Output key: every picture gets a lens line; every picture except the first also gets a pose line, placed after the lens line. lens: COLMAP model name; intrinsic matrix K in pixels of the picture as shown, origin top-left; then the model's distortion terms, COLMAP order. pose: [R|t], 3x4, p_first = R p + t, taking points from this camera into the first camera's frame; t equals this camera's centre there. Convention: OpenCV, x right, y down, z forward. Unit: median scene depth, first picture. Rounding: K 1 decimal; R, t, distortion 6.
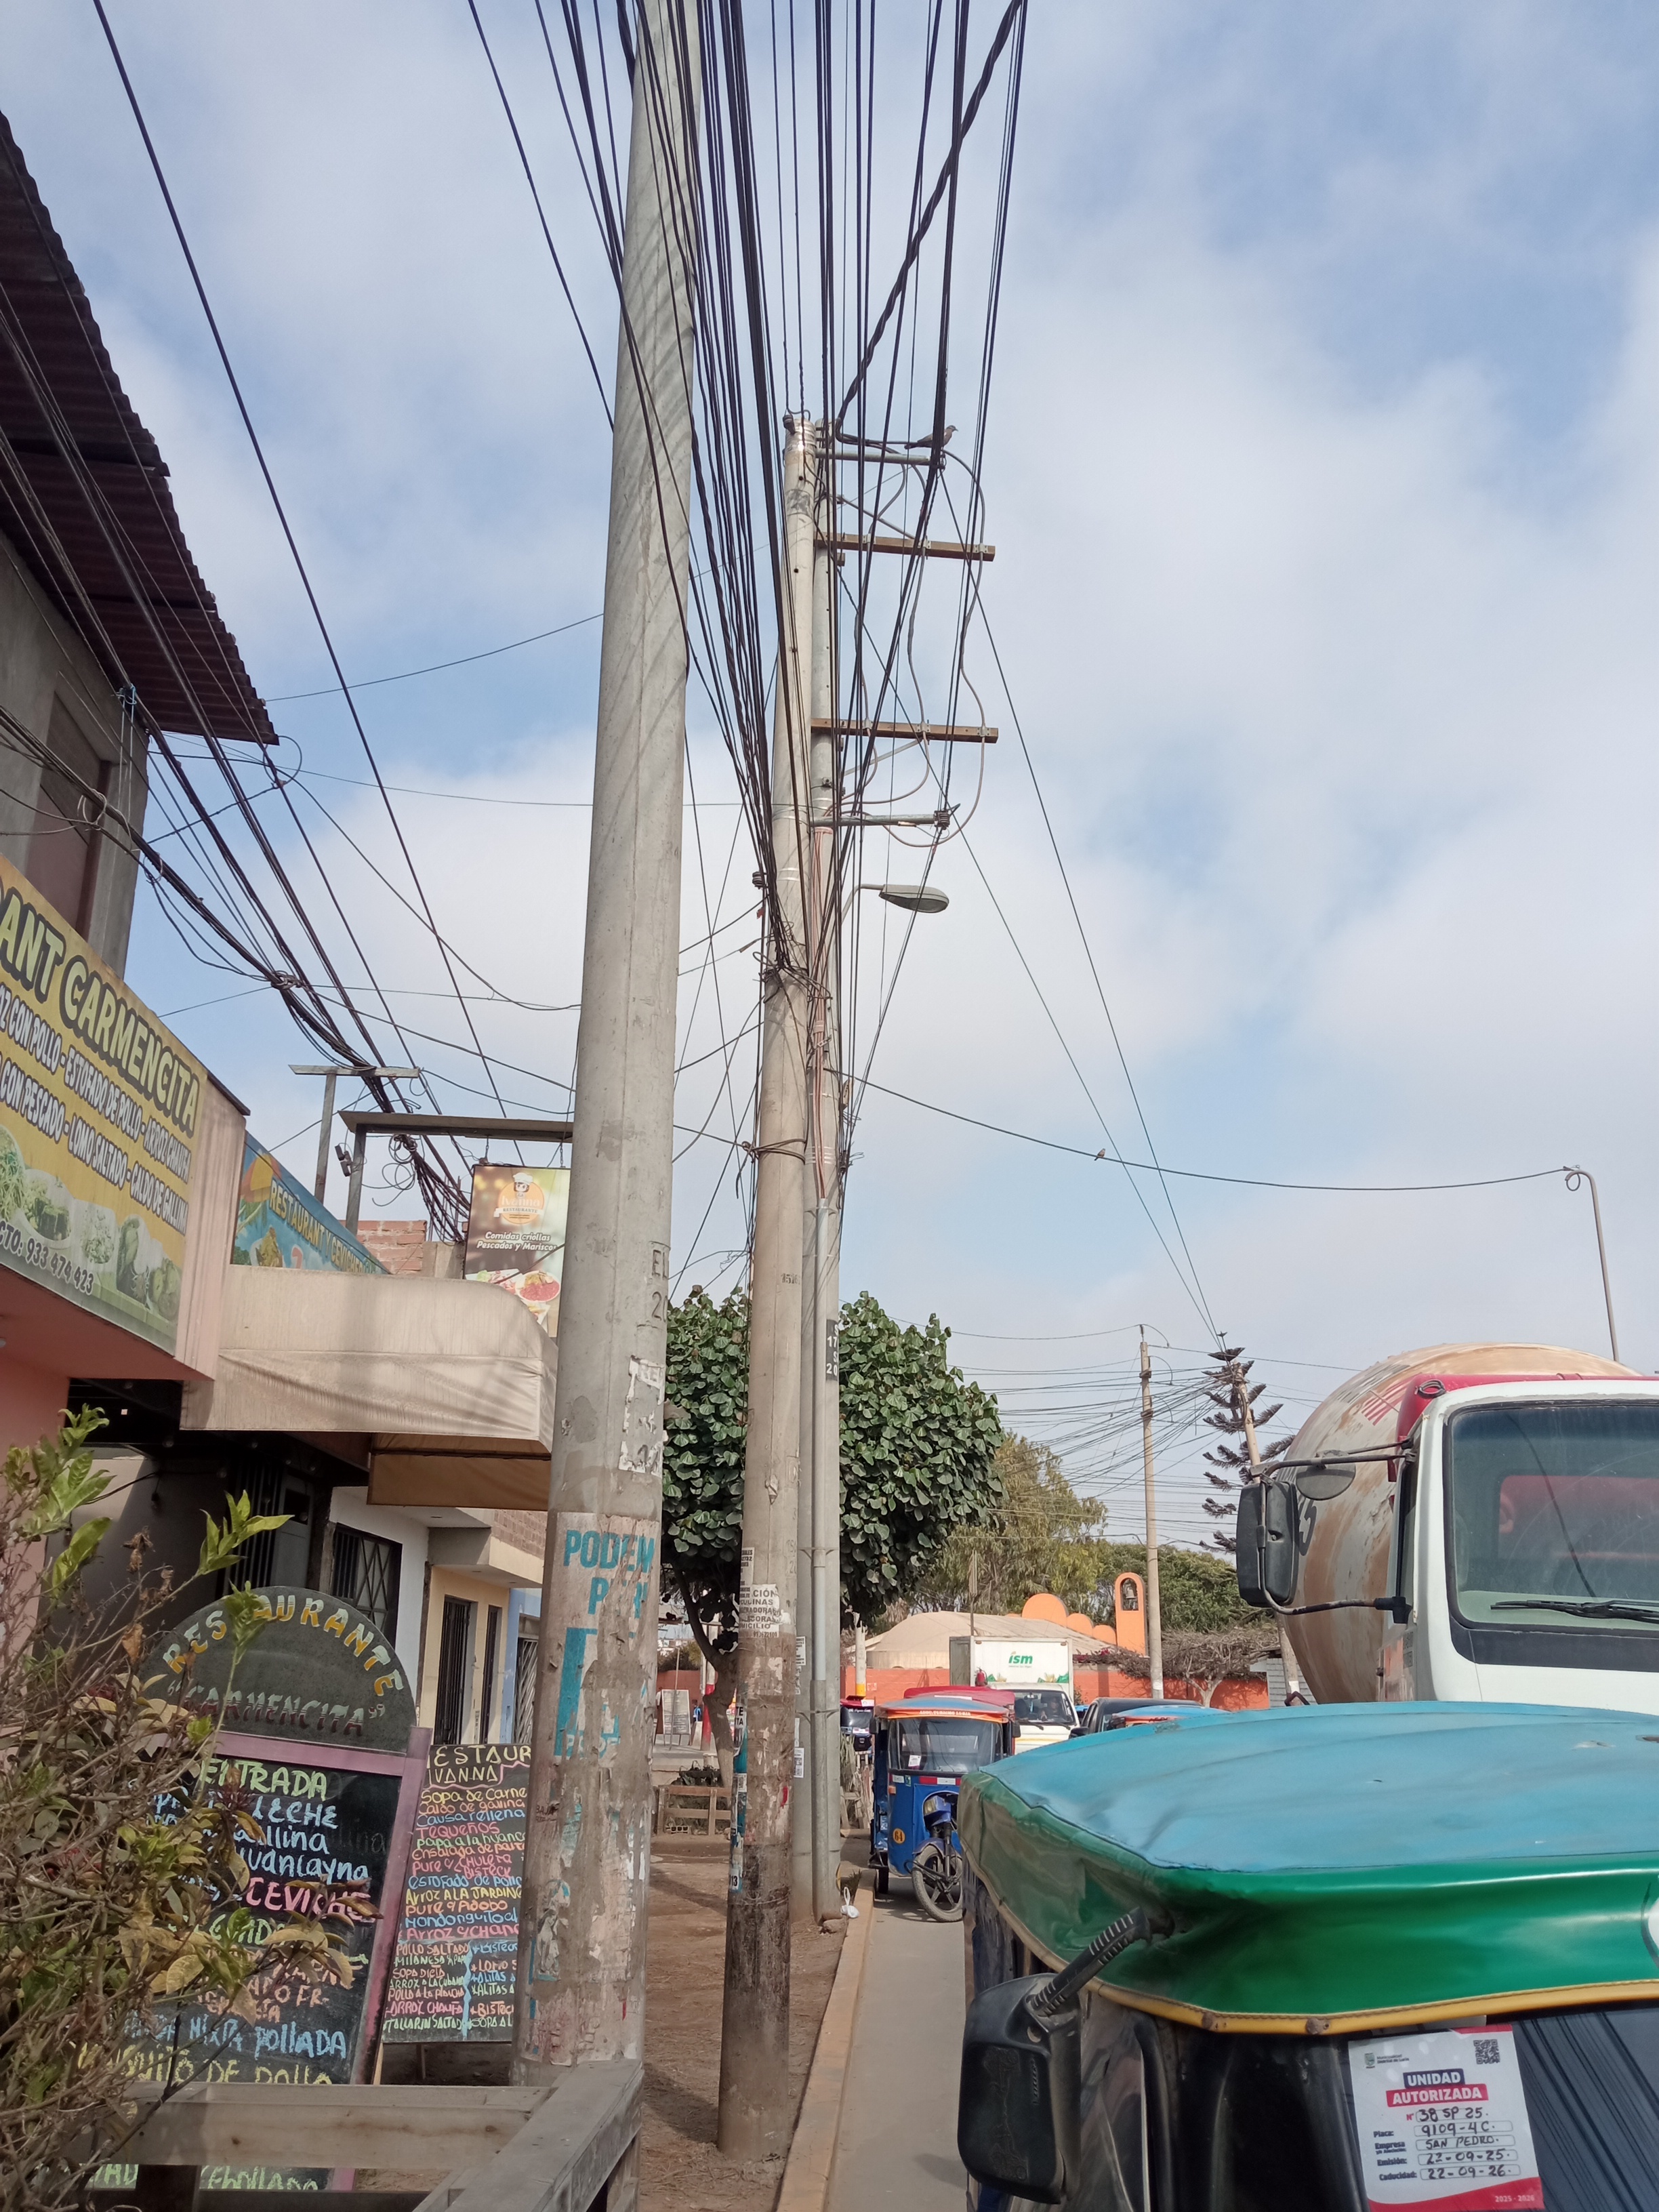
lens RADIAL K [[1772.0, 0, 830.6], [0, 1772.0, 1060.9], [0, 0, 1]] dist [0.011986, 0.000458]
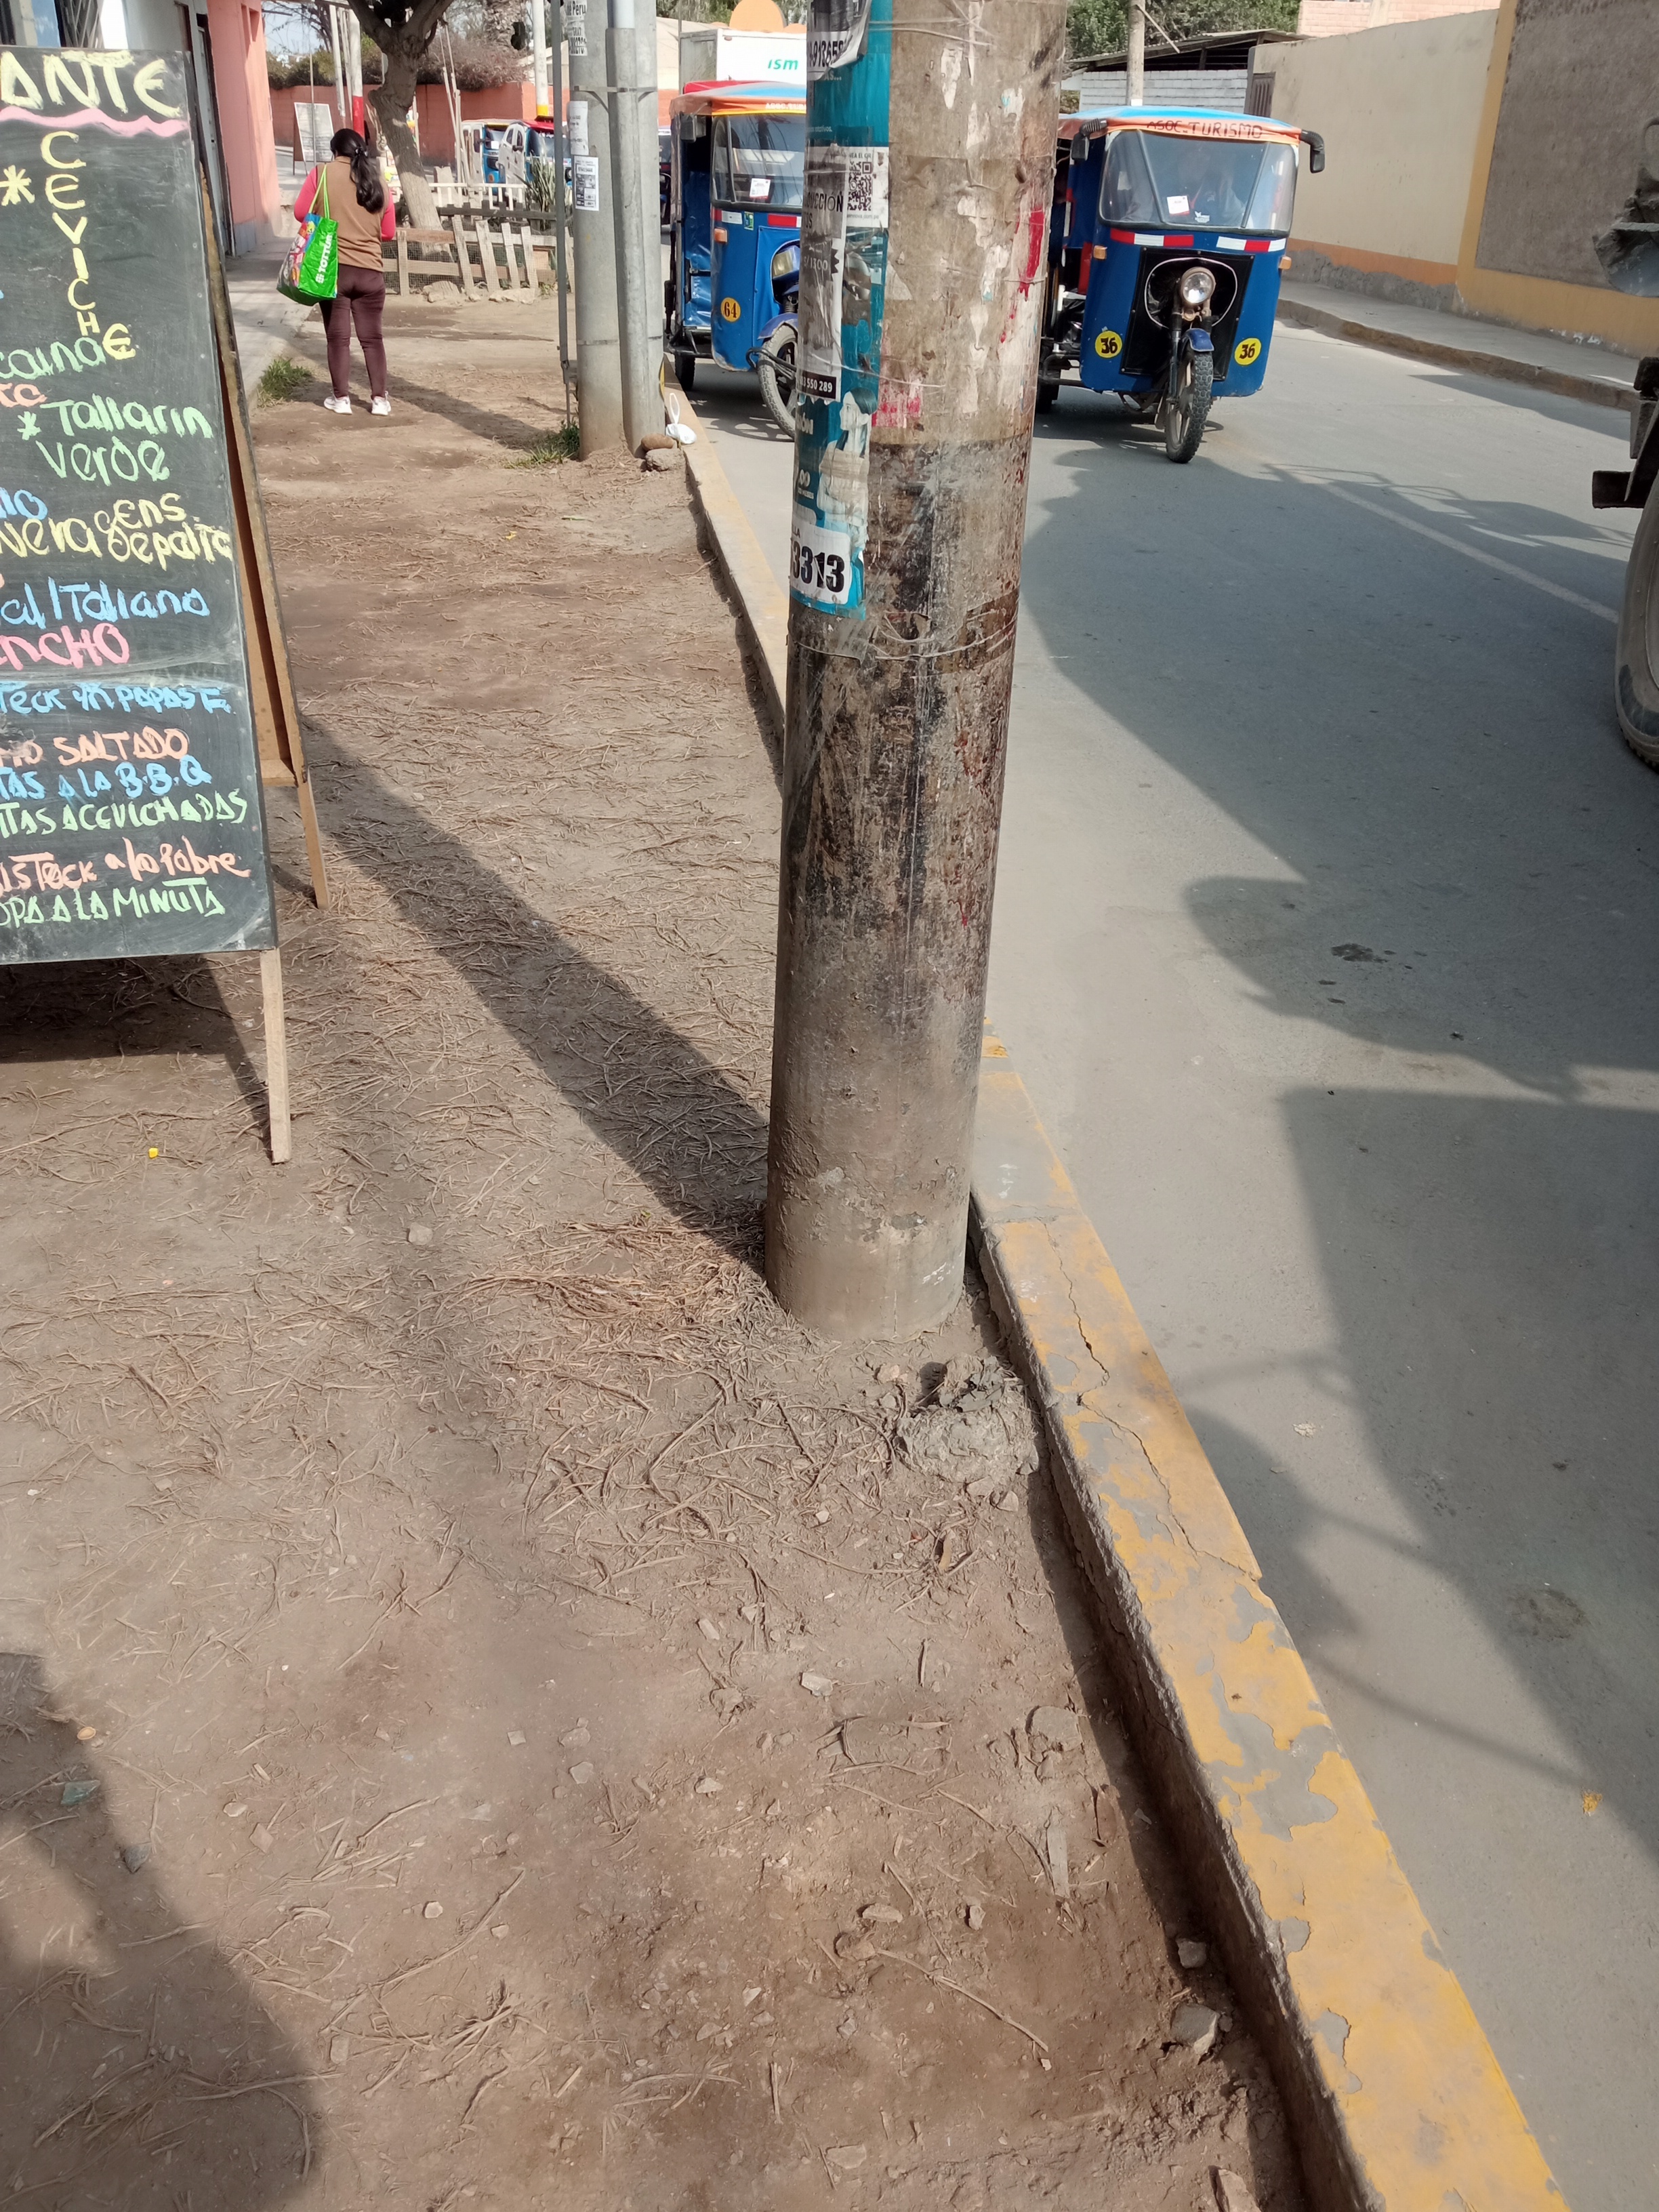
lens RADIAL K [[1849.0, 0, 835.8], [0, 1849.0, 1107.3], [0, 0, 1]] dist [0.096947, -0.178860]
pose [[0.986408, -0.052845, 0.155584, -0.051871], [-0.078257, 0.681495, 0.727627, 0.161130], [-0.144481, -0.729913, 0.668096, 0.388420]]
